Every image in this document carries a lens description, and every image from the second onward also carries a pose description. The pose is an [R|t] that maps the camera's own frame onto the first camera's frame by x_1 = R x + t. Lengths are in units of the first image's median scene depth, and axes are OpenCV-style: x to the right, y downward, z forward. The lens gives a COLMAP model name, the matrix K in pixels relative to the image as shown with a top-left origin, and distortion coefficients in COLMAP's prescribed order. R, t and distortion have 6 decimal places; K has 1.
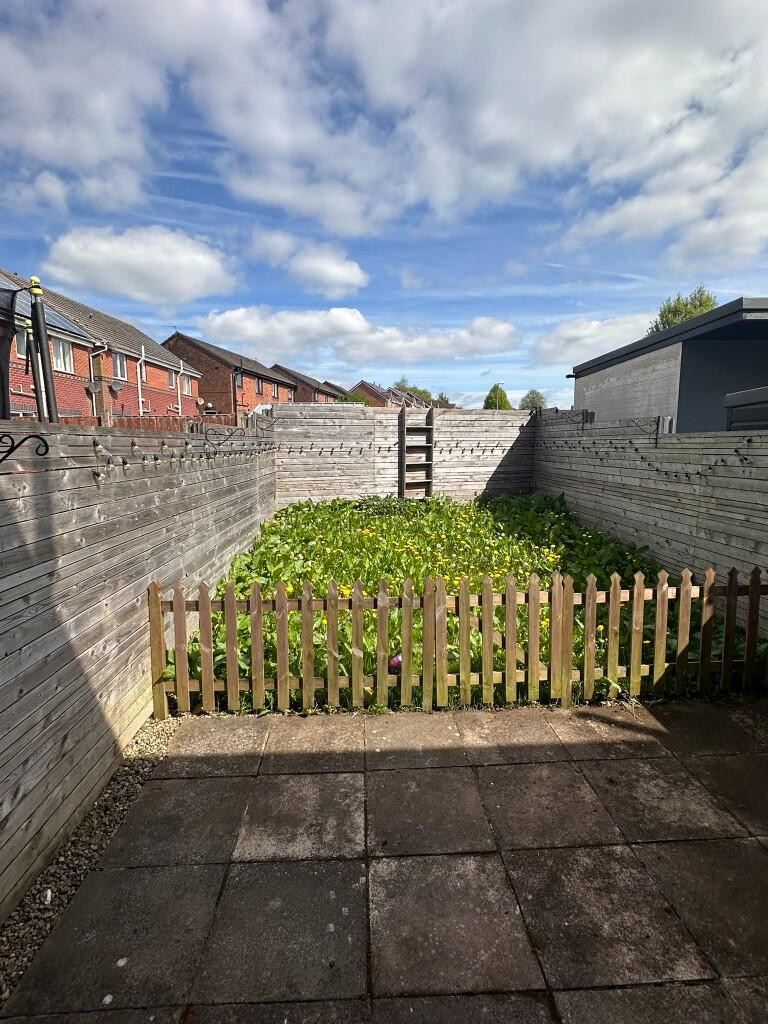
lens RADIAL K [[517.7, 0, 387.3], [0, 517.7, 507.7], [0, 0, 1]] dist [-0.001658, 0.000388]
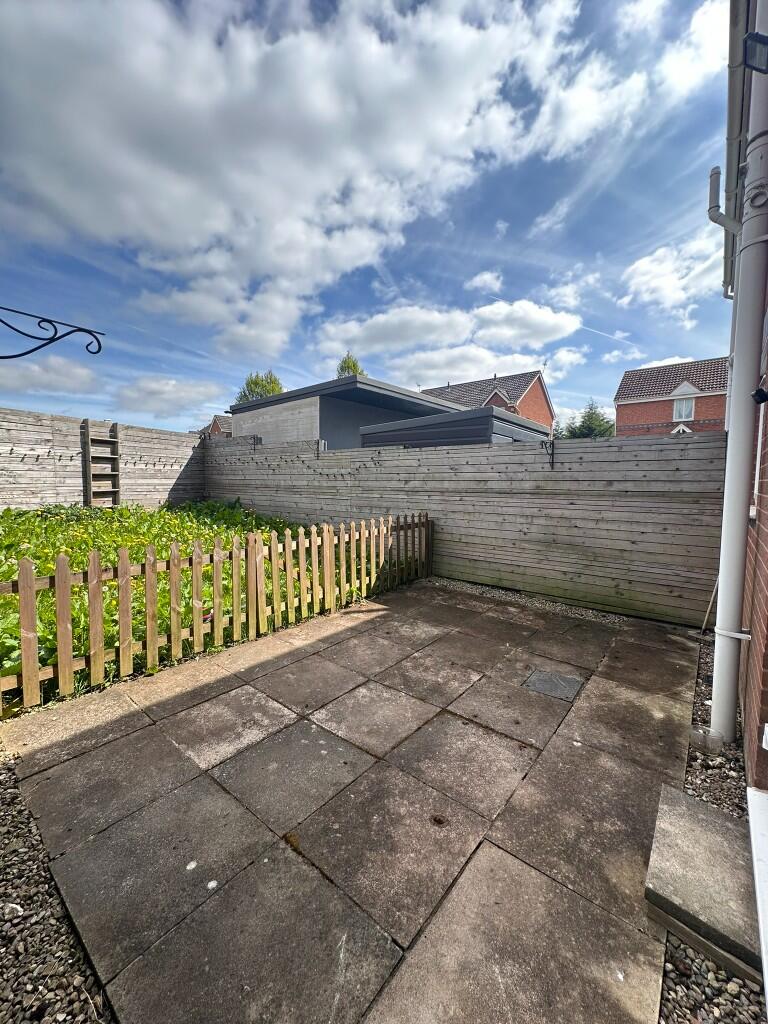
lens RADIAL K [[410.6, 0, 382.1], [0, 410.6, 510.6], [0, 0, 1]] dist [0.003152, 0.000312]
pose [[0.668915, -0.042019, 0.742151, -0.445102], [0.081085, 0.996568, -0.016660, 0.118771], [-0.738904, 0.071322, 0.670026, 0.066300]]
